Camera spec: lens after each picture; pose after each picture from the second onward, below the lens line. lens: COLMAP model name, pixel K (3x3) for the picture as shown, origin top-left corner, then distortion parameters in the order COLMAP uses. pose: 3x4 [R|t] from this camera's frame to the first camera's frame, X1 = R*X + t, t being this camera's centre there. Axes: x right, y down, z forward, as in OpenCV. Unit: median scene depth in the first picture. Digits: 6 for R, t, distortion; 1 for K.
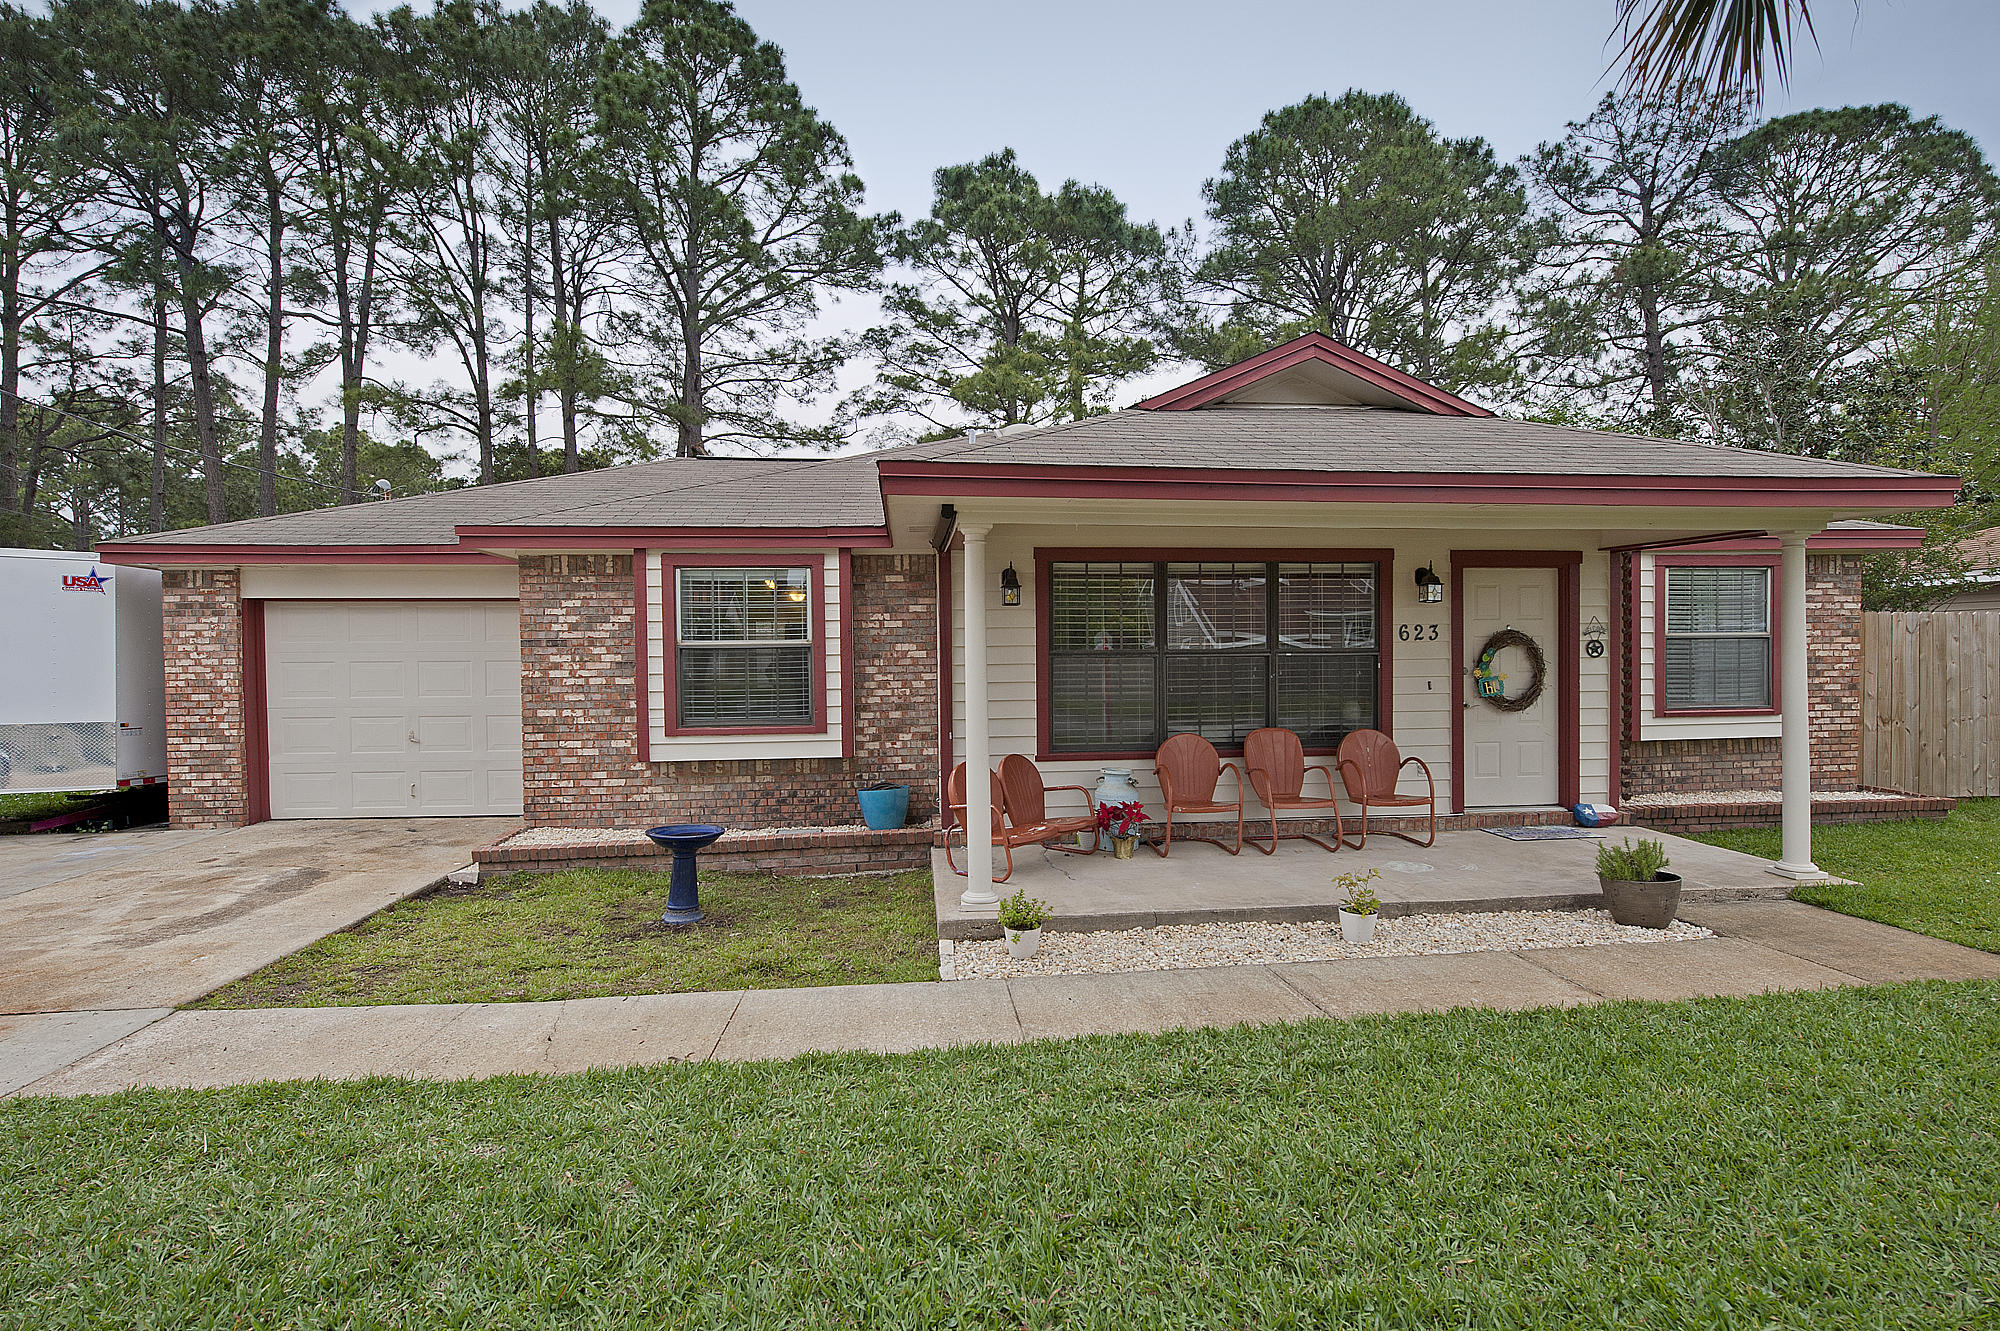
lens RADIAL K [[929.6, 0, 969.2], [0, 929.6, 671.2], [0, 0, 1]] dist [-0.008881, -0.001553]
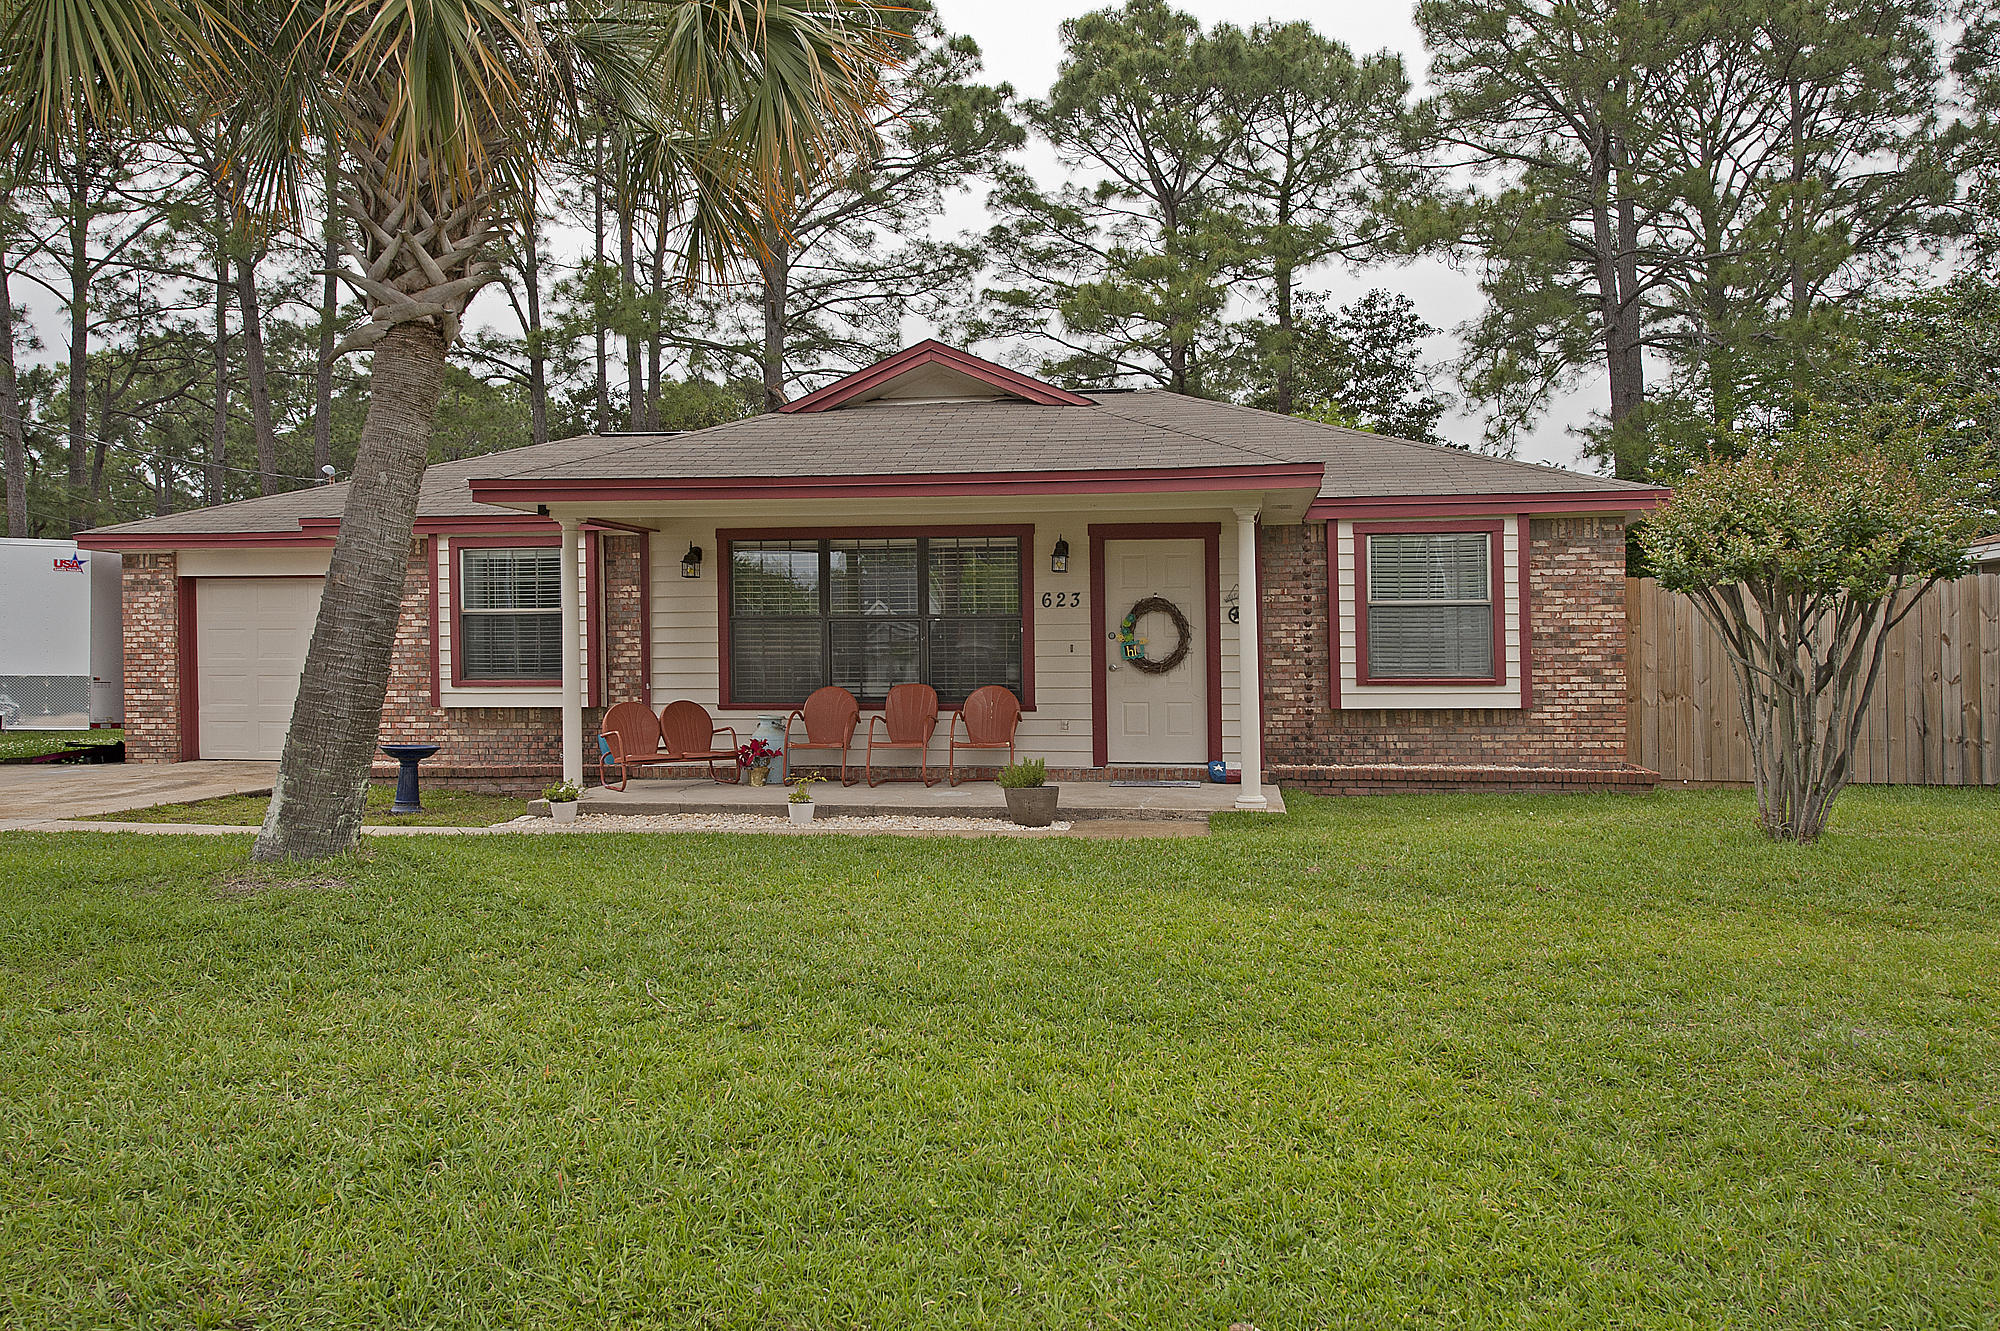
lens RADIAL K [[1500.0, 0, 1090.6], [0, 1500.0, 681.5], [0, 0, 1]] dist [0.000889, 0.009898]
pose [[0.971987, 0.008897, -0.234866, 0.854966], [-0.010078, 0.999942, -0.003827, 0.055679], [0.234818, 0.006087, 0.972020, -0.650234]]
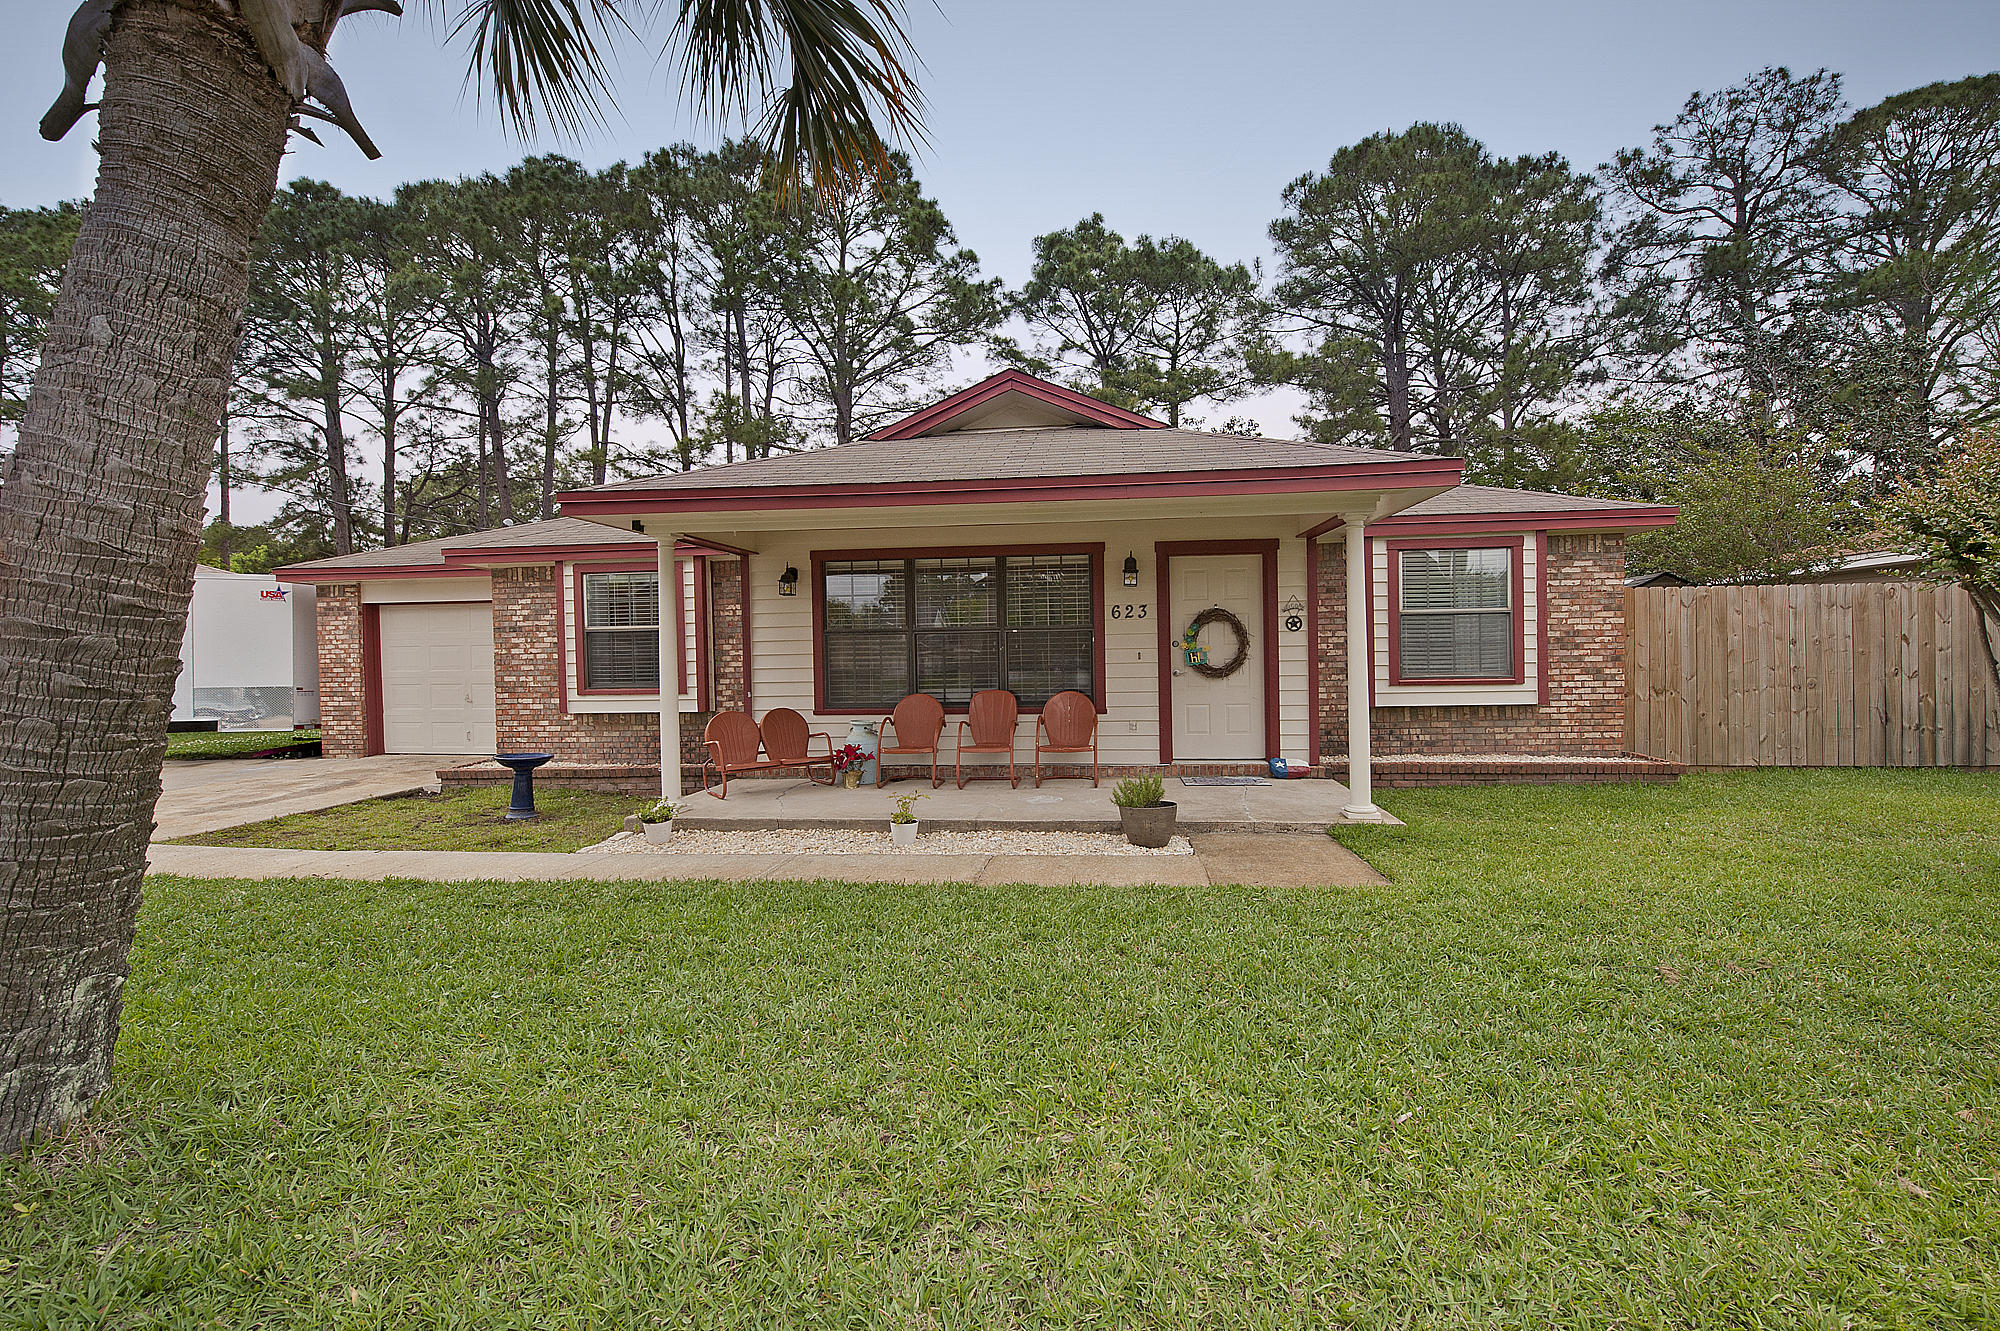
lens RADIAL K [[816.7, 0, 1040.3], [0, 816.7, 668.6], [0, 0, 1]] dist [-0.013680, -0.002778]
pose [[0.979478, -0.002757, -0.201533, 0.534261], [0.002626, 0.999996, -0.000919, 0.029649], [0.201535, 0.000371, 0.979481, -0.049188]]
